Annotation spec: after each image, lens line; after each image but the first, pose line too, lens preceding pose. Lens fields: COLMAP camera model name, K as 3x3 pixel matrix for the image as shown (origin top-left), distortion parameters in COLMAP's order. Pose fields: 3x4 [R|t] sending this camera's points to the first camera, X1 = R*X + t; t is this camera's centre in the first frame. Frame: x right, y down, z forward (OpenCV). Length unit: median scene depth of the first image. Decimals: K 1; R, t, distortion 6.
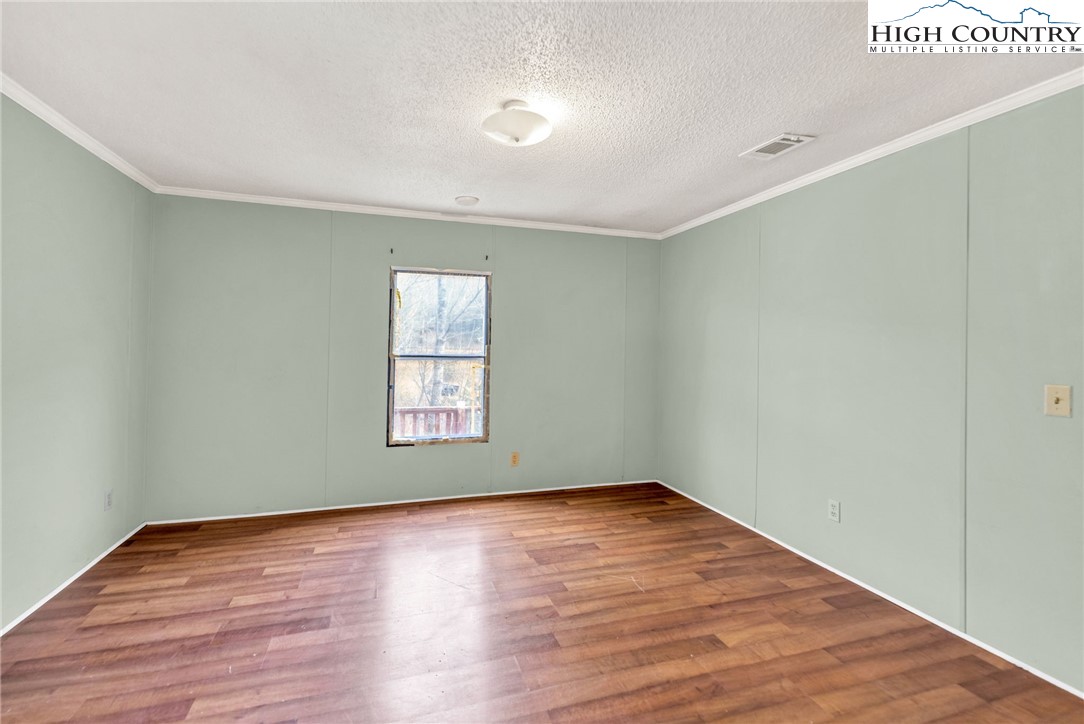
lens RADIAL K [[467.7, 0, 540.7], [0, 467.7, 346.3], [0, 0, 1]] dist [-0.002457, -0.000467]
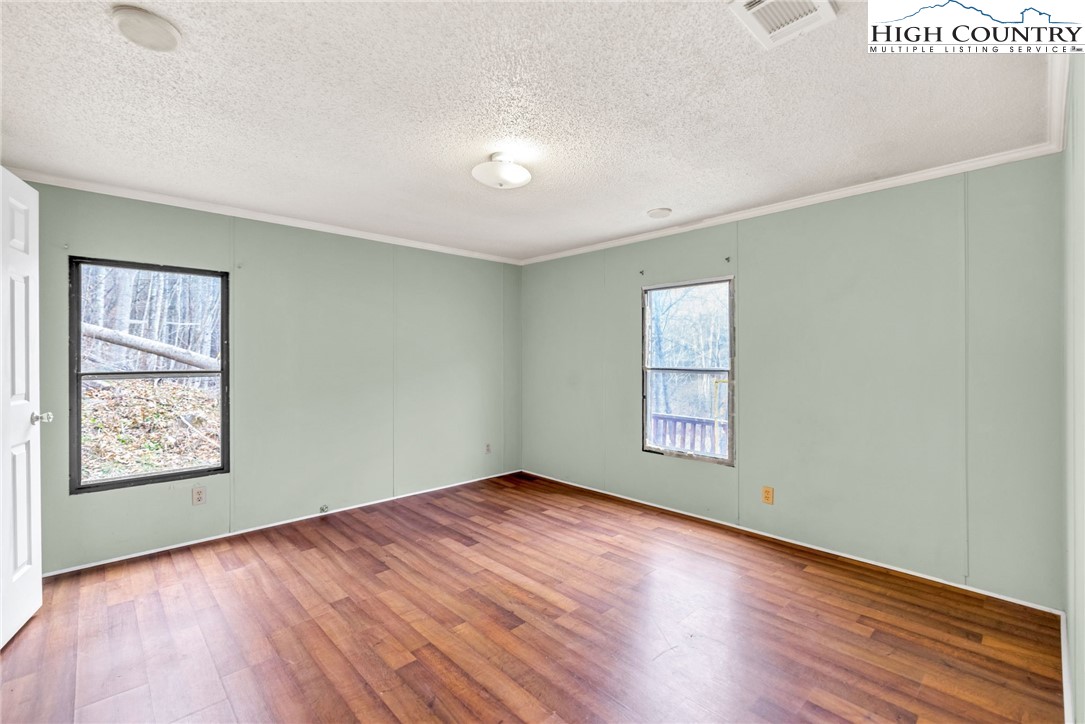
lens RADIAL K [[468.1, 0, 542.1], [0, 468.1, 359.4], [0, 0, 1]] dist [-0.002457, -0.000467]
pose [[0.437183, -0.008212, -0.899335, 0.642209], [0.008728, 0.999950, -0.004888, 0.002287], [0.899330, -0.005712, 0.437232, 0.347996]]
